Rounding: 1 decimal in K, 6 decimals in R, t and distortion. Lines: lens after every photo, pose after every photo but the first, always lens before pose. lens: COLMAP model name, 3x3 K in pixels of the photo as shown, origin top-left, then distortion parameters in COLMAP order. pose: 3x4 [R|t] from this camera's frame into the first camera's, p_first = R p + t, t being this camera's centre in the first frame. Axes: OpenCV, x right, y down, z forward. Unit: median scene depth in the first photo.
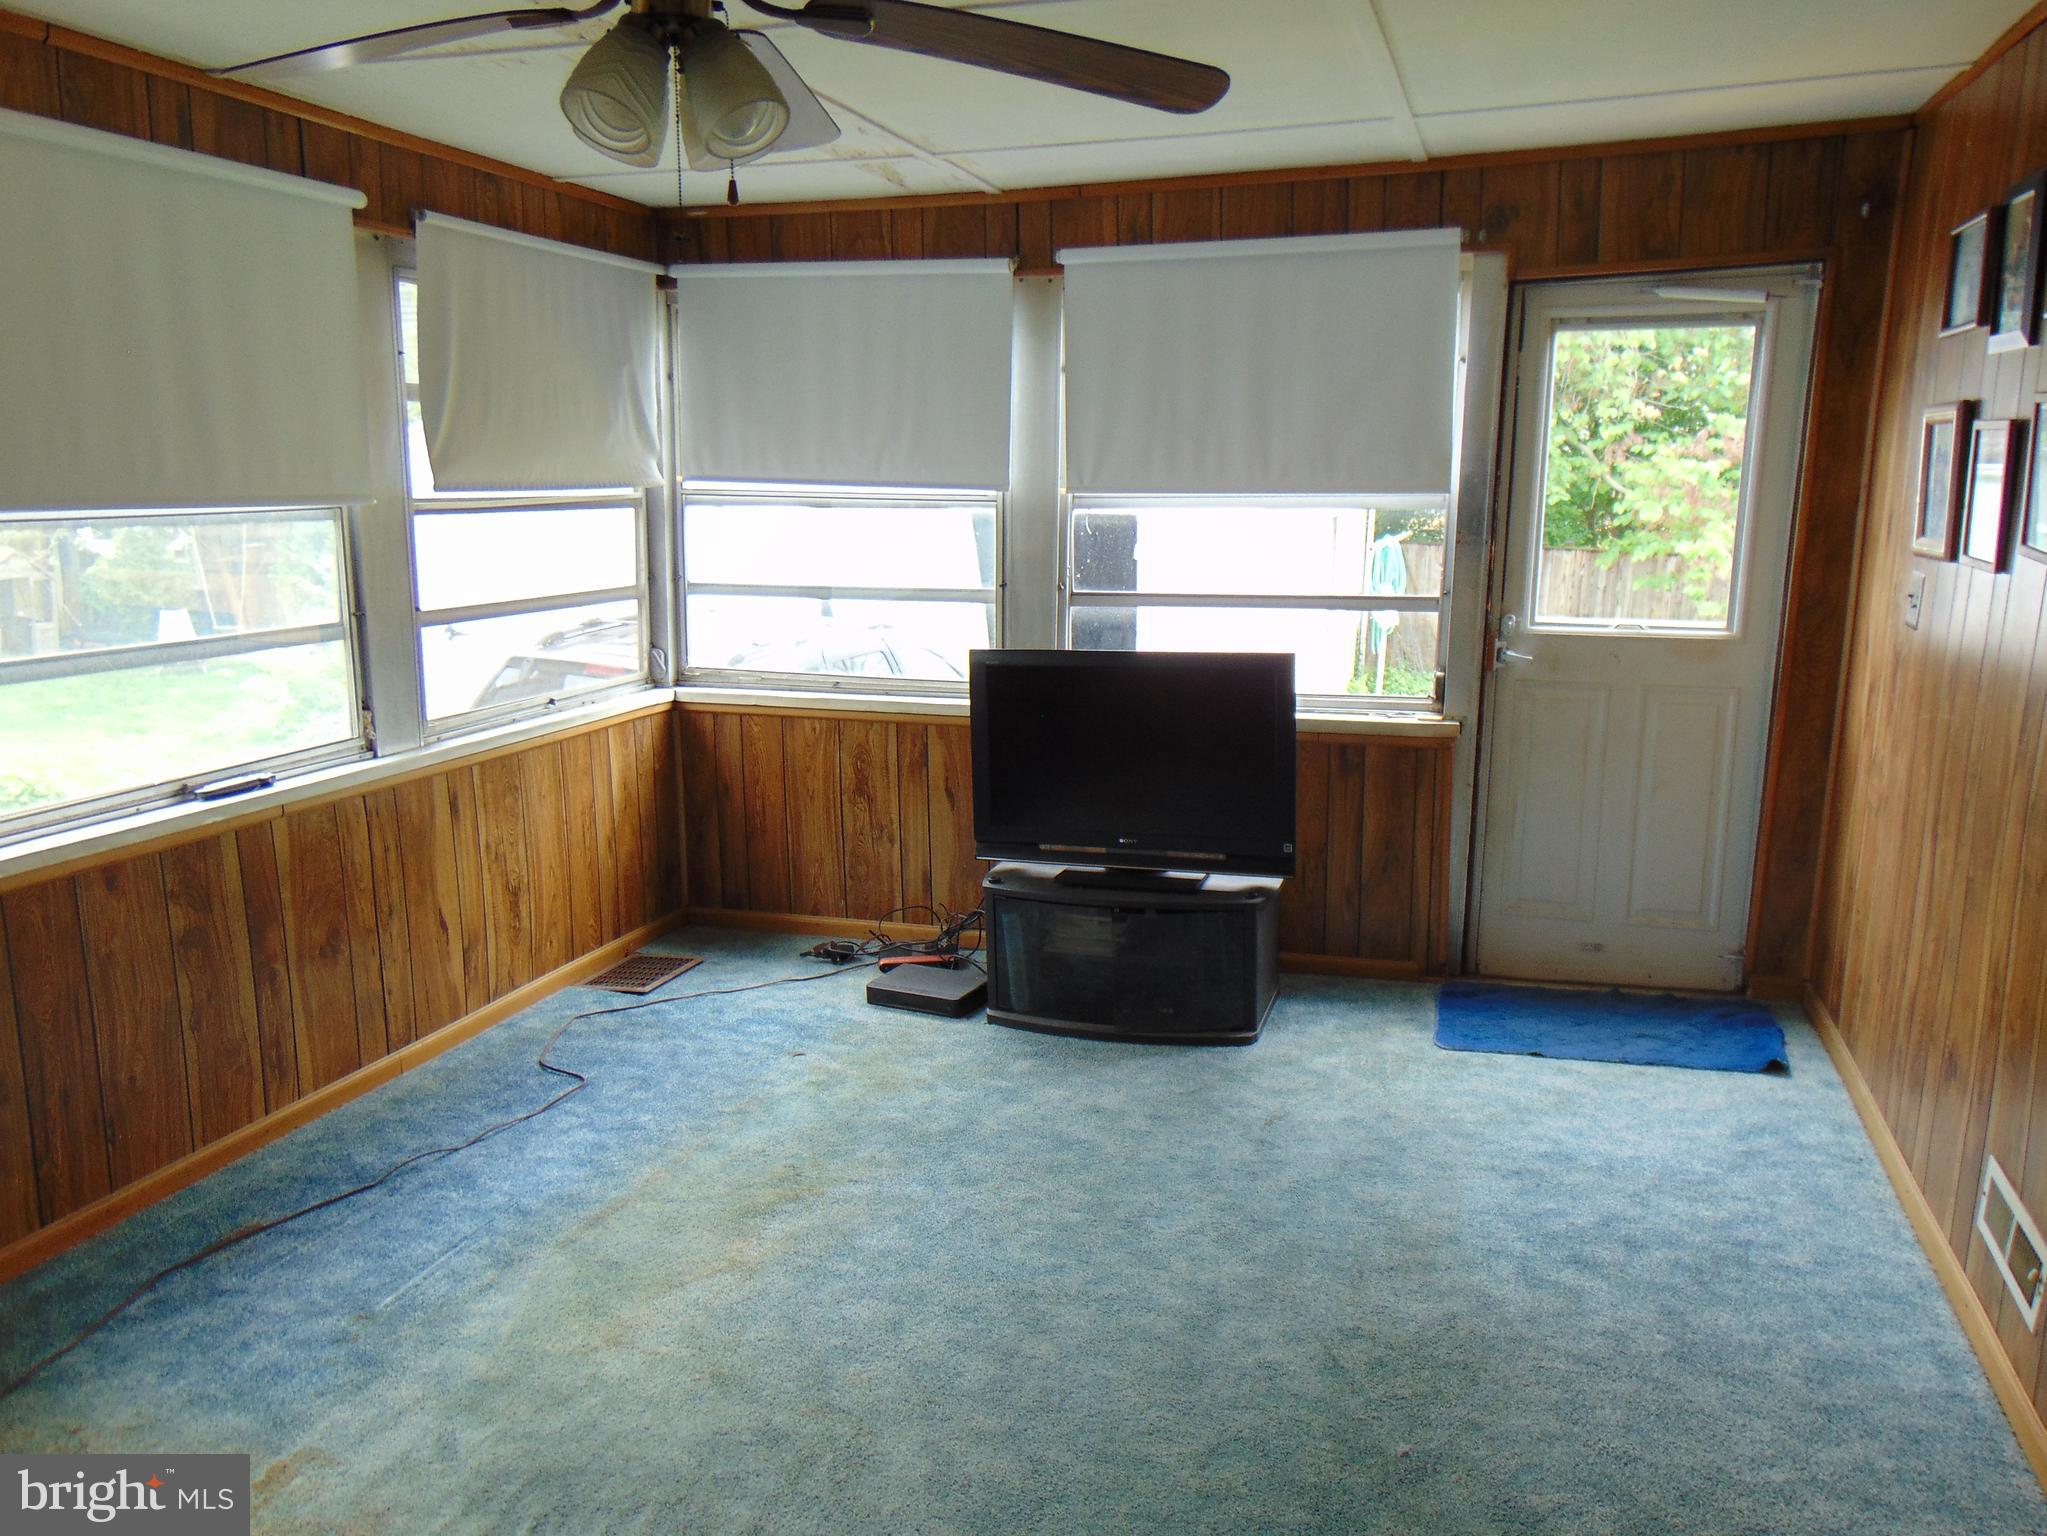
lens RADIAL K [[1534.6, 0, 1030.9], [0, 1534.6, 764.0], [0, 0, 1]] dist [0.002971, 0.048528]
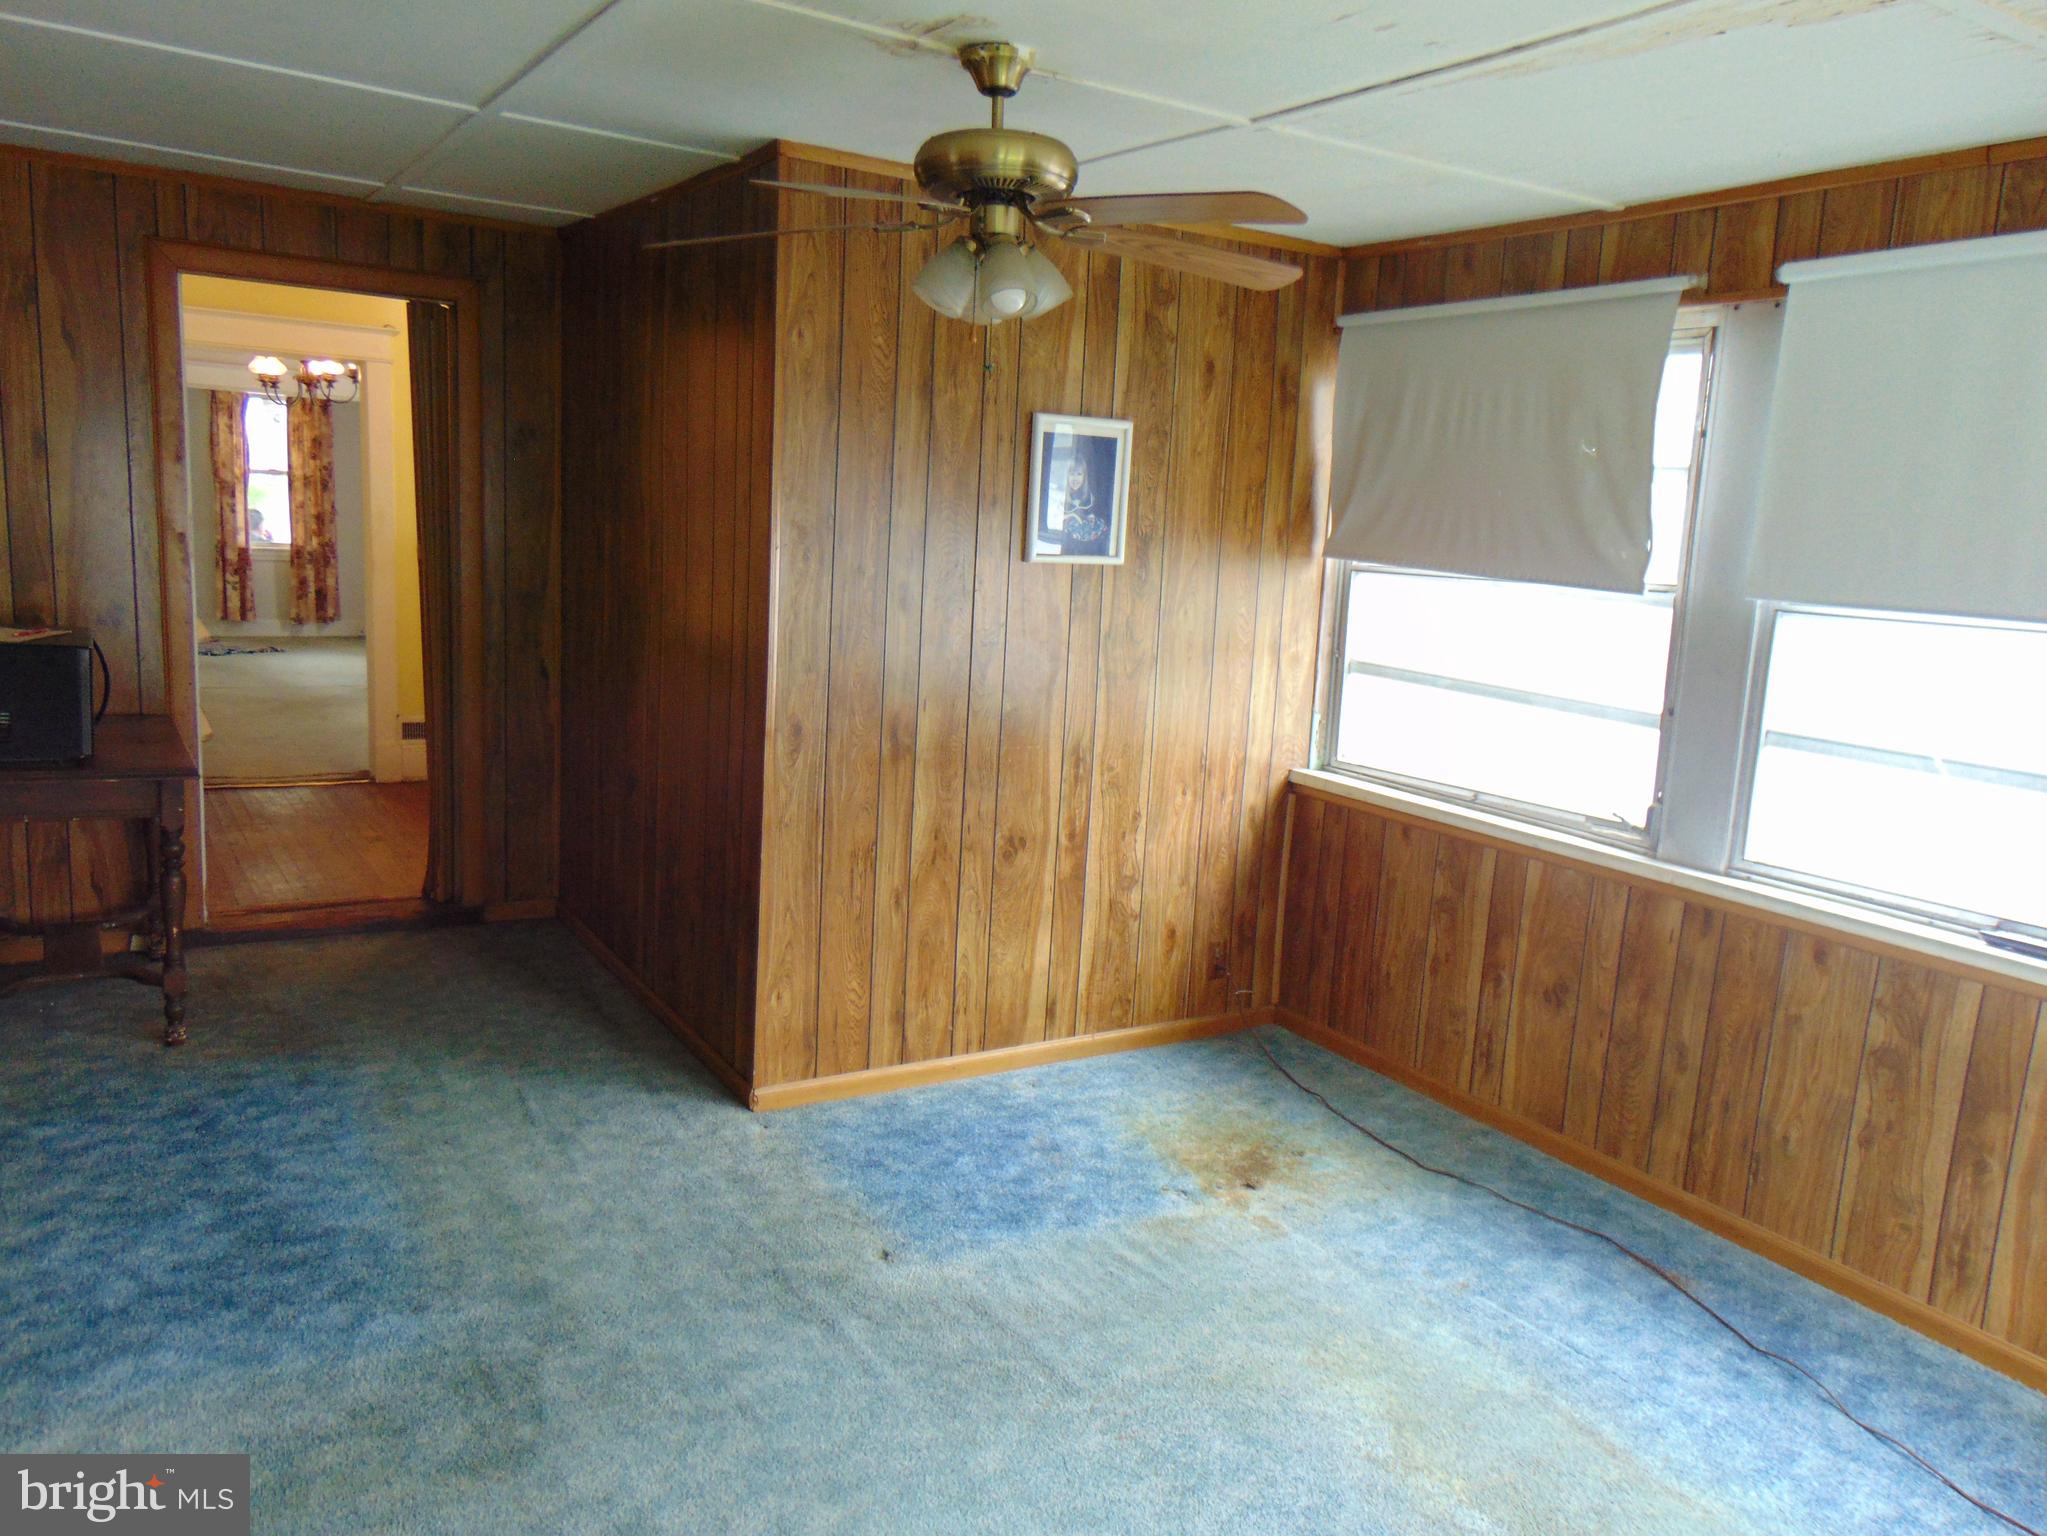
lens RADIAL K [[1534.6, 0, 1030.9], [0, 1534.6, 764.0], [0, 0, 1]] dist [0.002971, 0.048528]
pose [[-0.638064, 0.095496, -0.764039, 0.539175], [-0.199218, 0.938017, 0.283613, -0.236504], [0.743765, 0.333174, -0.579490, 1.153953]]
